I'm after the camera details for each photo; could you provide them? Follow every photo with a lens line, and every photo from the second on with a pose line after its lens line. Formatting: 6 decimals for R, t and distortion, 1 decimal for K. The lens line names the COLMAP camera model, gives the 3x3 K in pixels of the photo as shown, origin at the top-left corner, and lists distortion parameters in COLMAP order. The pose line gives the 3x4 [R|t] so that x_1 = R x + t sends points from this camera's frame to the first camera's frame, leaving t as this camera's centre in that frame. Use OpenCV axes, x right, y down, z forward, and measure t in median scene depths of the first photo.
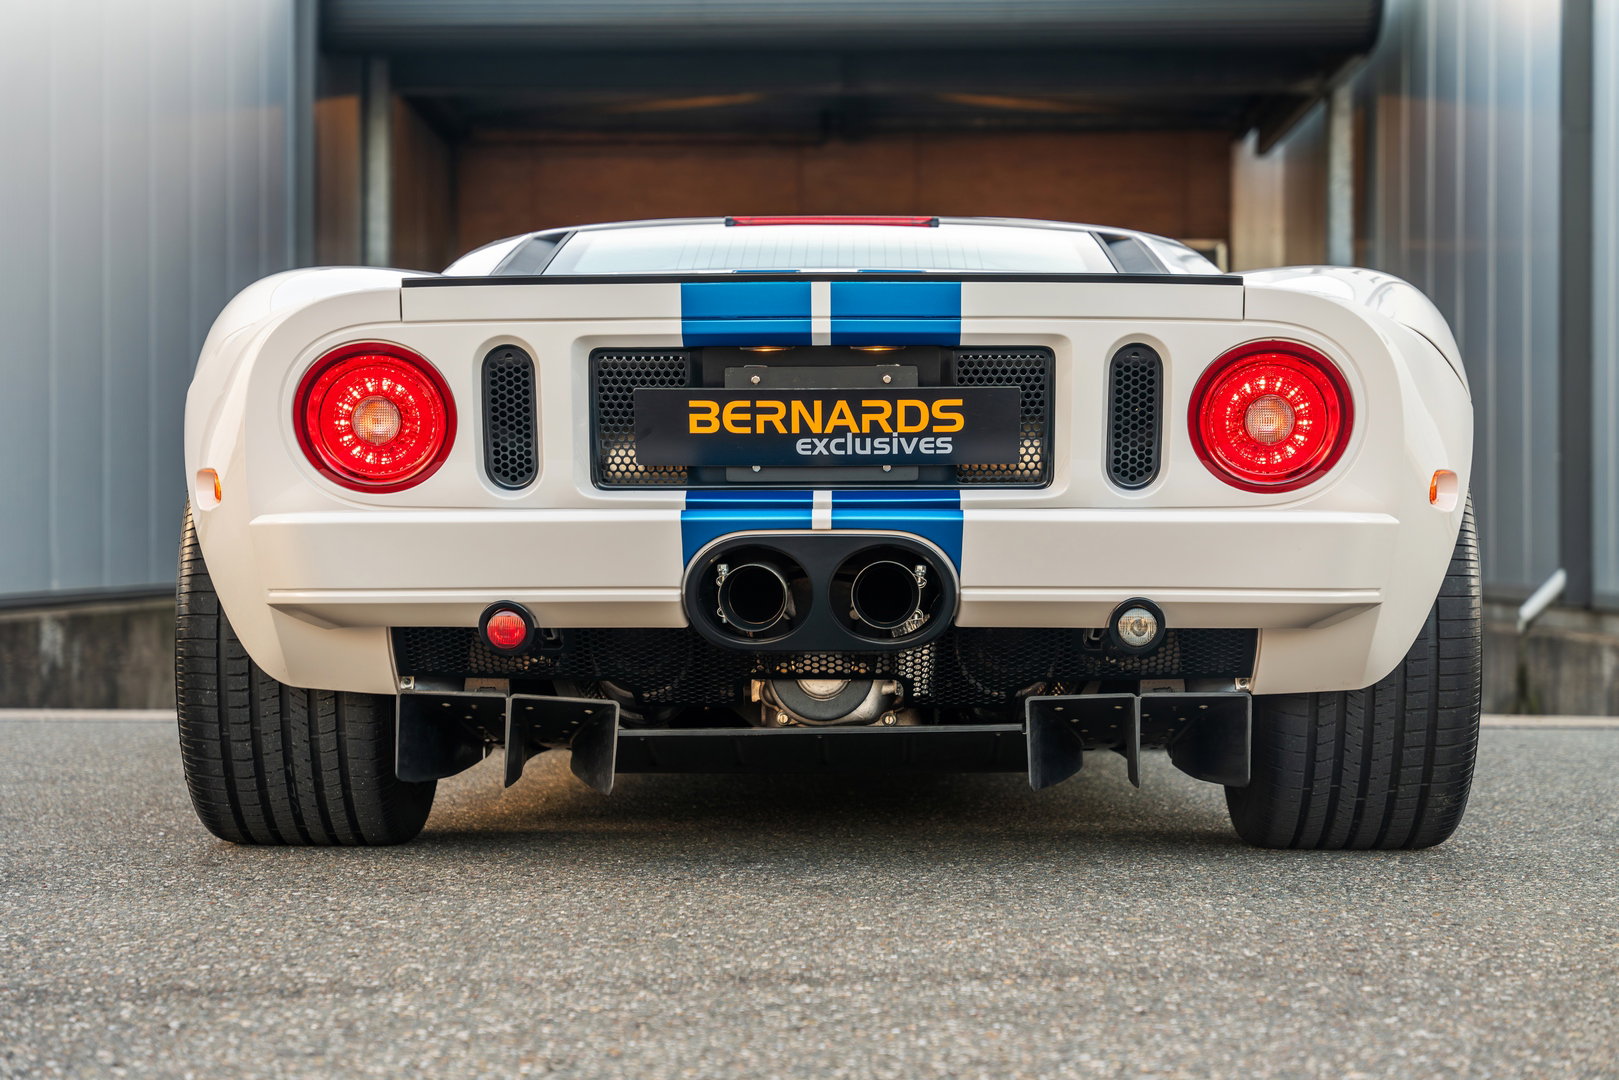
lens RADIAL K [[3153.8, 0, 809.5], [0, 3153.8, 540.0], [0, 0, 1]] dist [0.060835, 0.098029]
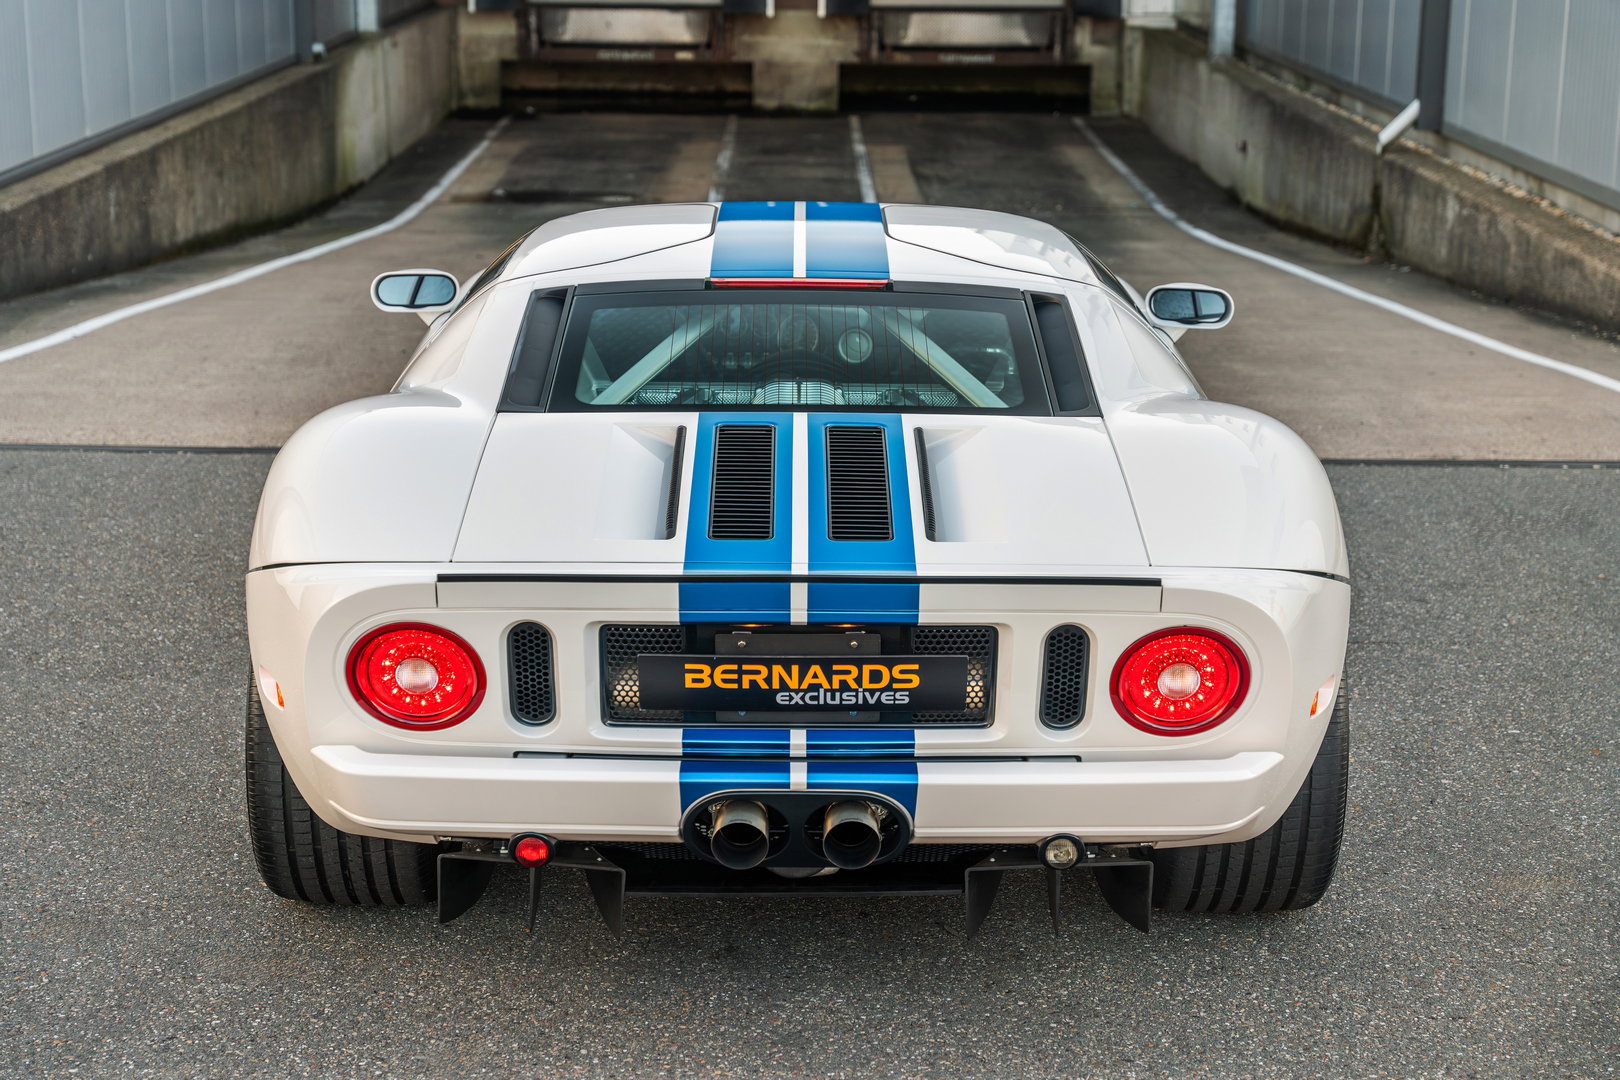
lens RADIAL K [[2745.9, 0, 805.0], [0, 2745.9, 544.4], [0, 0, 1]] dist [0.027517, 0.123840]
pose [[0.999754, 0.002896, 0.021976, -0.016140], [-0.008272, 0.968546, 0.248698, -0.339726], [-0.020565, -0.248819, 0.968332, 0.024081]]
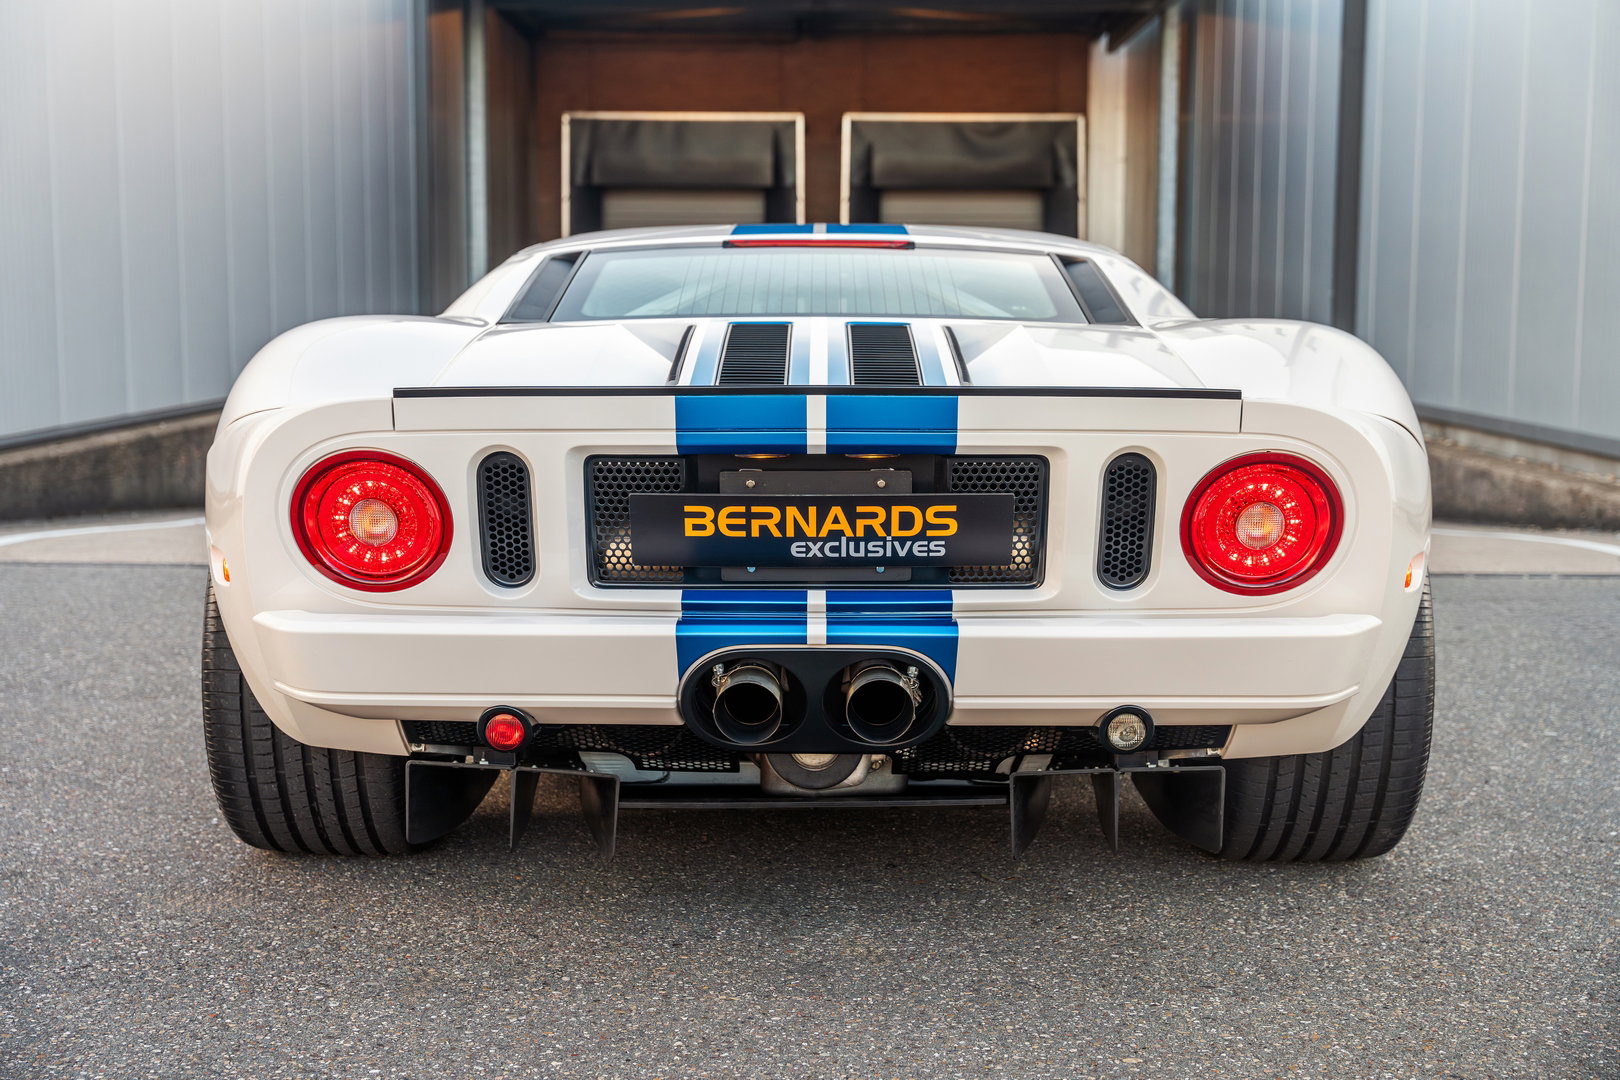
lens RADIAL K [[2108.5, 0, 810.0], [0, 2108.5, 540.0], [0, 0, 1]] dist [0.009913, 0.055810]
pose [[0.999927, 0.001721, 0.011972, -0.006152], [-0.003110, 0.993127, 0.117000, -0.111658], [-0.011689, -0.117028, 0.993060, 0.330631]]
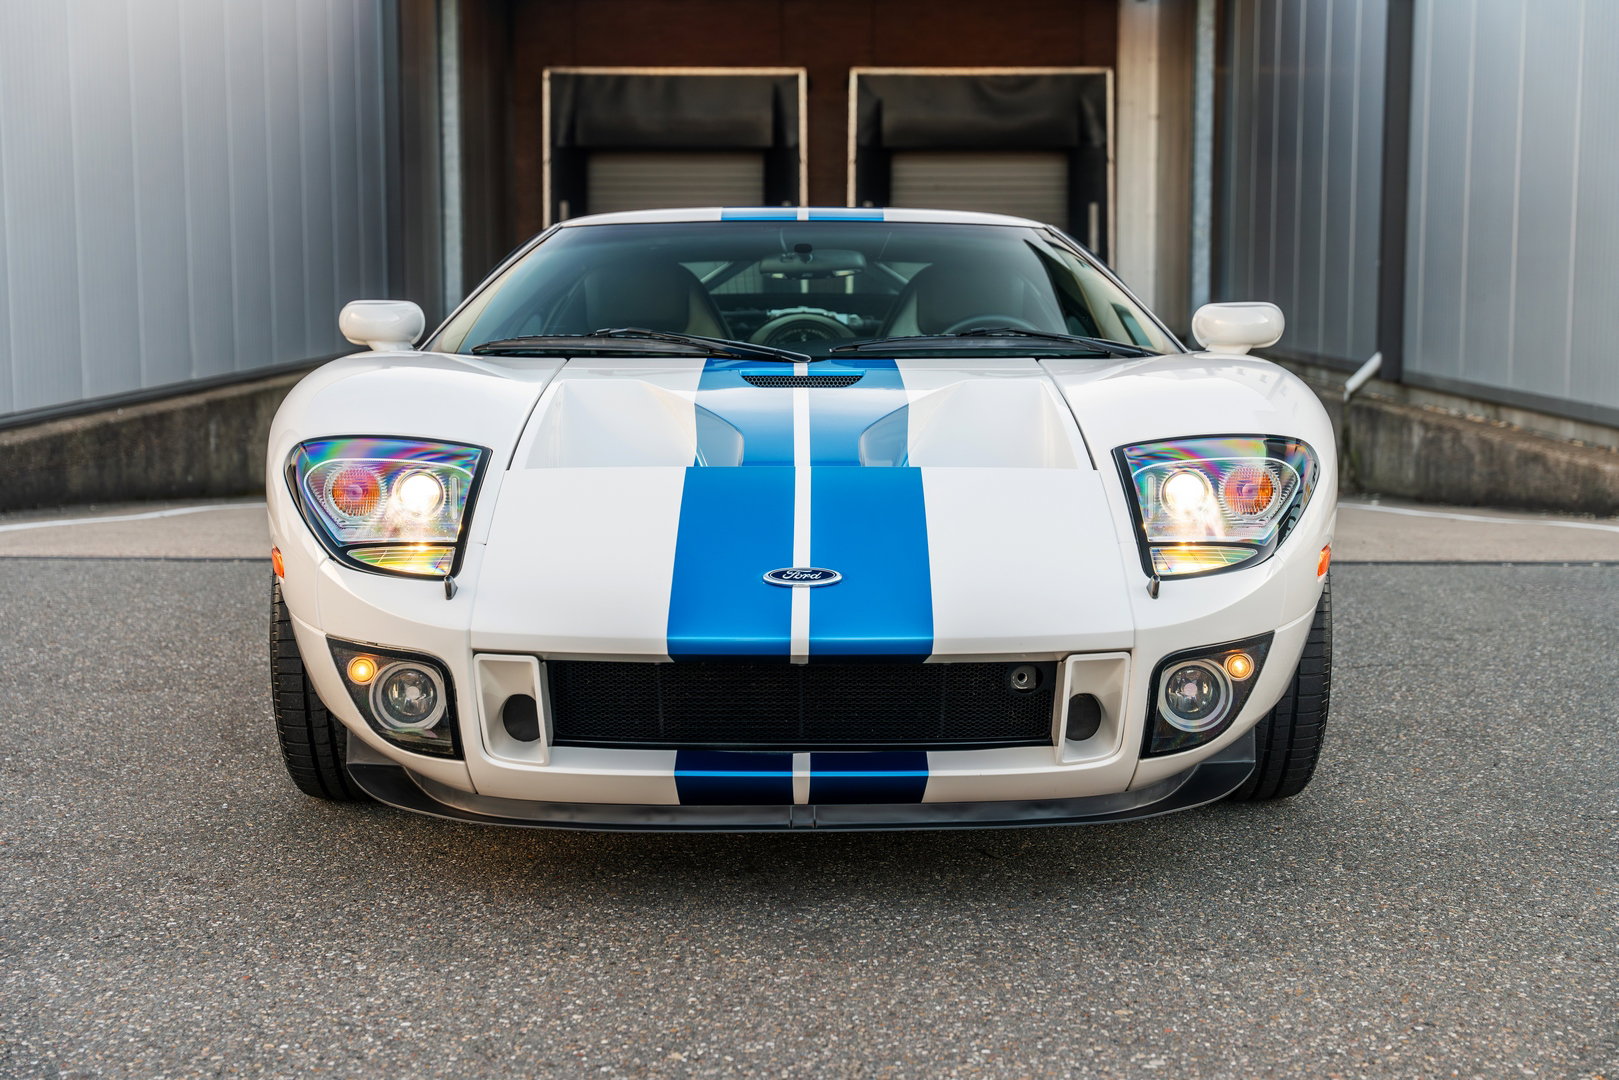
lens RADIAL K [[2338.7, 0, 818.4], [0, 2338.7, 538.5], [0, 0, 1]] dist [0.019886, 0.049771]
pose [[0.999909, -0.002502, 0.013227, -0.007514], [0.000920, 0.992977, 0.118305, -0.119026], [-0.013431, -0.118282, 0.992889, 0.226928]]
